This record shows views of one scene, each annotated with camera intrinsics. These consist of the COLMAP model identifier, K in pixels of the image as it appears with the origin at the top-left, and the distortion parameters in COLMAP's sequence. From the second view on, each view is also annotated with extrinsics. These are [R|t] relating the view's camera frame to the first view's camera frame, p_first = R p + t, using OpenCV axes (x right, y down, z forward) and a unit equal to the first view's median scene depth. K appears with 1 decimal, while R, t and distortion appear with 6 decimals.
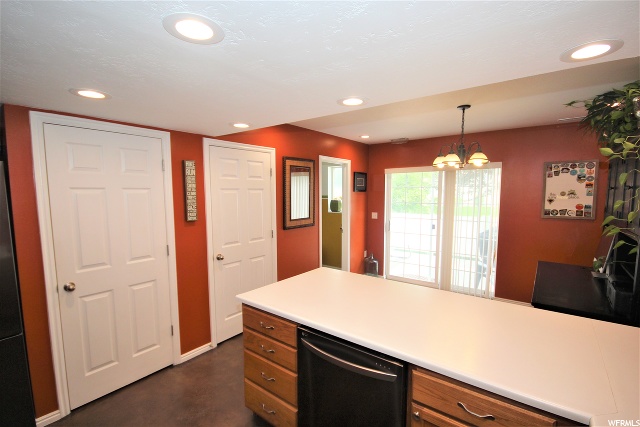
lens RADIAL K [[296.7, 0, 318.1], [0, 296.7, 220.5], [0, 0, 1]] dist [-0.003540, -0.000679]
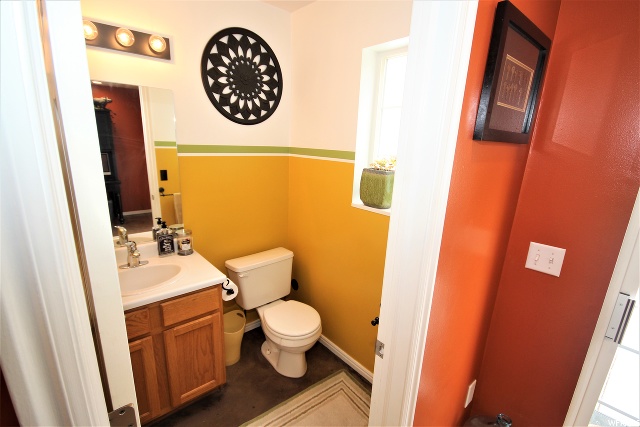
lens RADIAL K [[296.7, 0, 318.1], [0, 296.7, 220.5], [0, 0, 1]] dist [-0.003540, -0.000679]
pose [[0.977266, 0.094122, -0.189978, 0.097842], [-0.061470, 0.983355, 0.170982, -0.103441], [0.202909, -0.155417, 0.966785, 1.119912]]
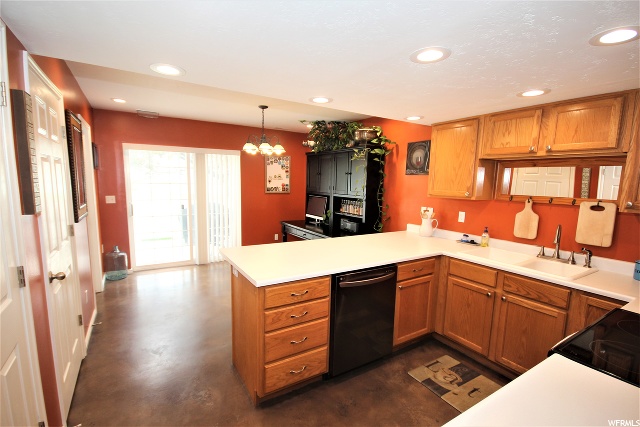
lens RADIAL K [[296.7, 0, 318.1], [0, 296.7, 220.5], [0, 0, 1]] dist [-0.003540, -0.000679]
pose [[0.344376, -0.115565, 0.931692, -0.553095], [0.064777, 0.992955, 0.099221, -0.004036], [-0.936595, 0.026183, 0.349435, 0.274648]]
